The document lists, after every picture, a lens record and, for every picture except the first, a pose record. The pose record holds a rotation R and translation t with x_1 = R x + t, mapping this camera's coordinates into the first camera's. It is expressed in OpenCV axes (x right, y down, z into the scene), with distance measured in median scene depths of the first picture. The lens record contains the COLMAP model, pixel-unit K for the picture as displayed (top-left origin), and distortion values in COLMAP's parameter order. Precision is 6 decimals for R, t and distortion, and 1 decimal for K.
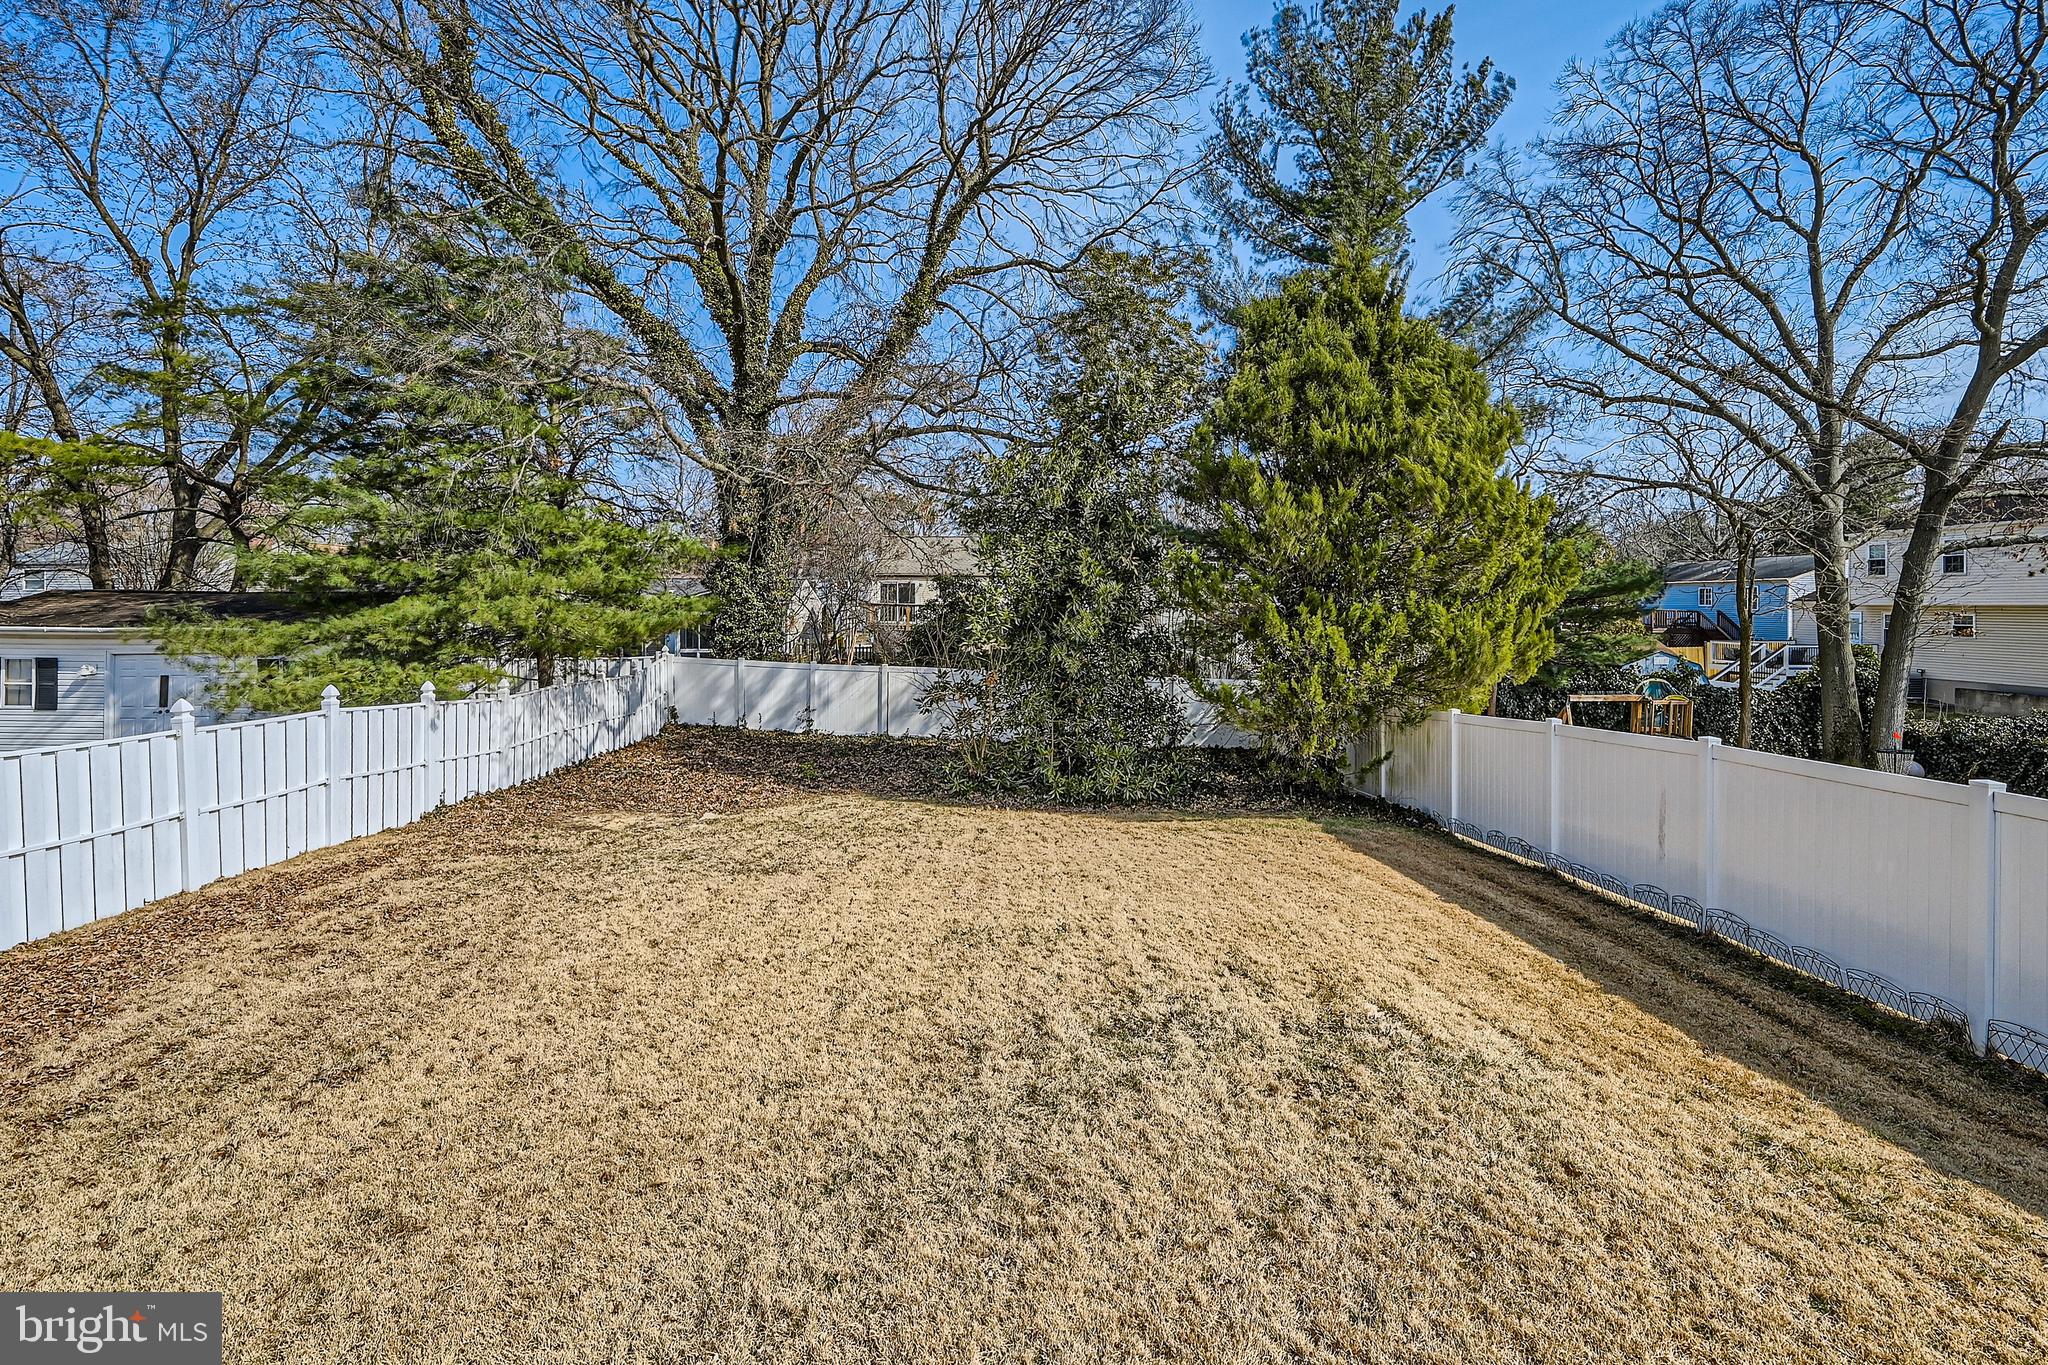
lens RADIAL K [[869.7, 0, 1007.0], [0, 869.7, 590.4], [0, 0, 1]] dist [0.000027, -0.000334]
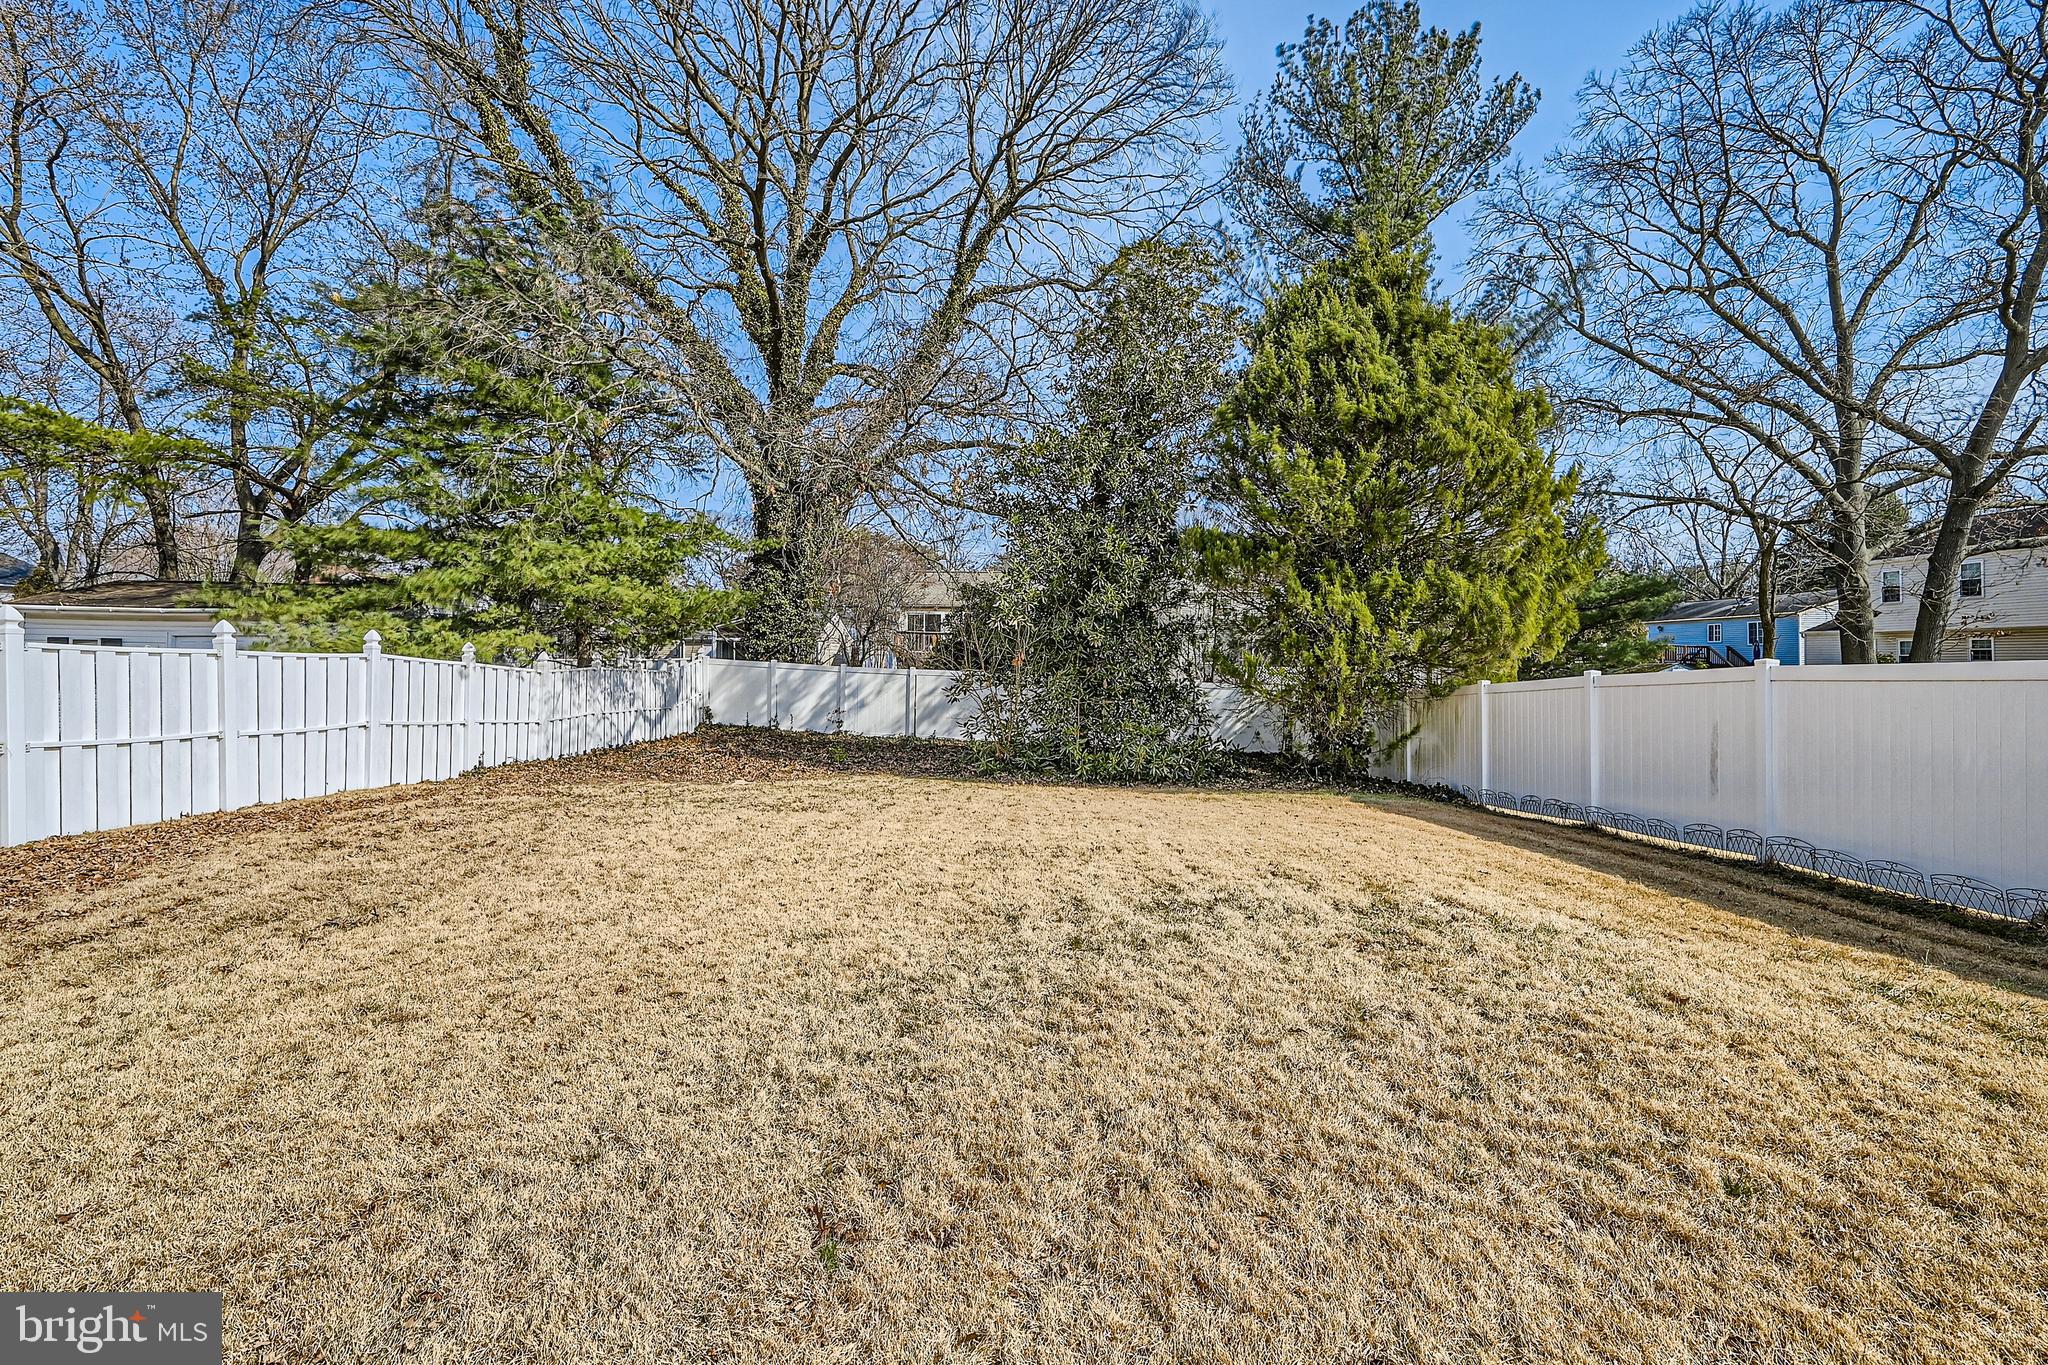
lens RADIAL K [[826.9, 0, 1008.4], [0, 826.9, 635.9], [0, 0, 1]] dist [0.000755, -0.000683]
pose [[0.999738, 0.006476, -0.021941, -0.009126], [-0.006906, 0.999784, -0.019583, 0.093775], [0.021810, 0.019730, 0.999567, 0.034800]]
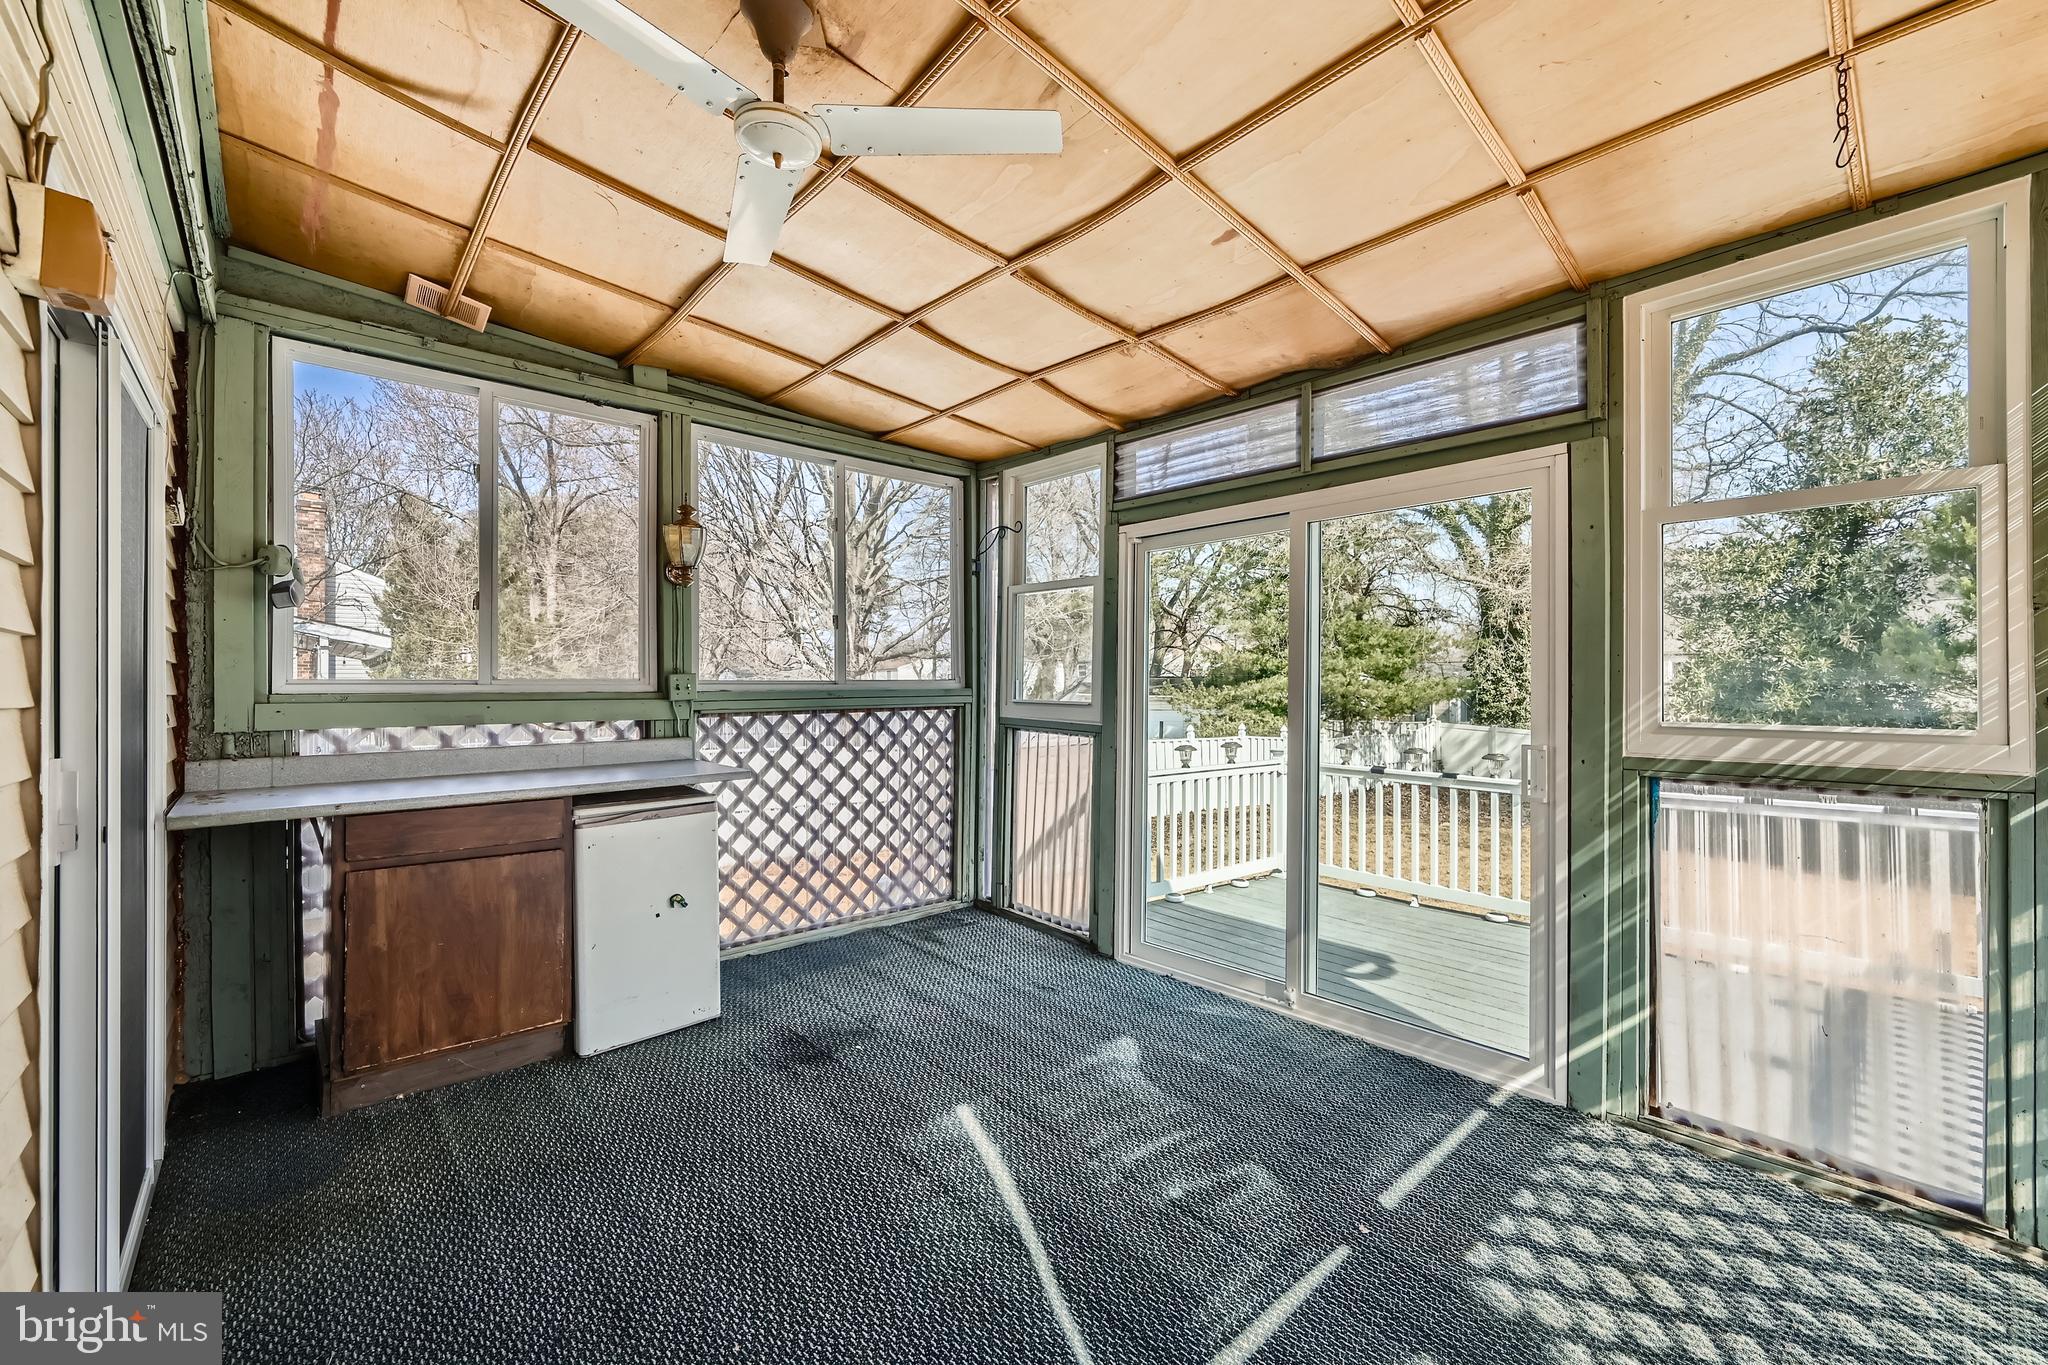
lens RADIAL K [[826.9, 0, 1044.2], [0, 826.9, 664.0], [0, 0, 1]] dist [0.000755, -0.000683]
pose [[0.662000, -0.021044, -0.749209, 0.223502], [0.010767, 0.999770, -0.018568, 0.003877], [0.749427, 0.004225, 0.662074, -0.383770]]
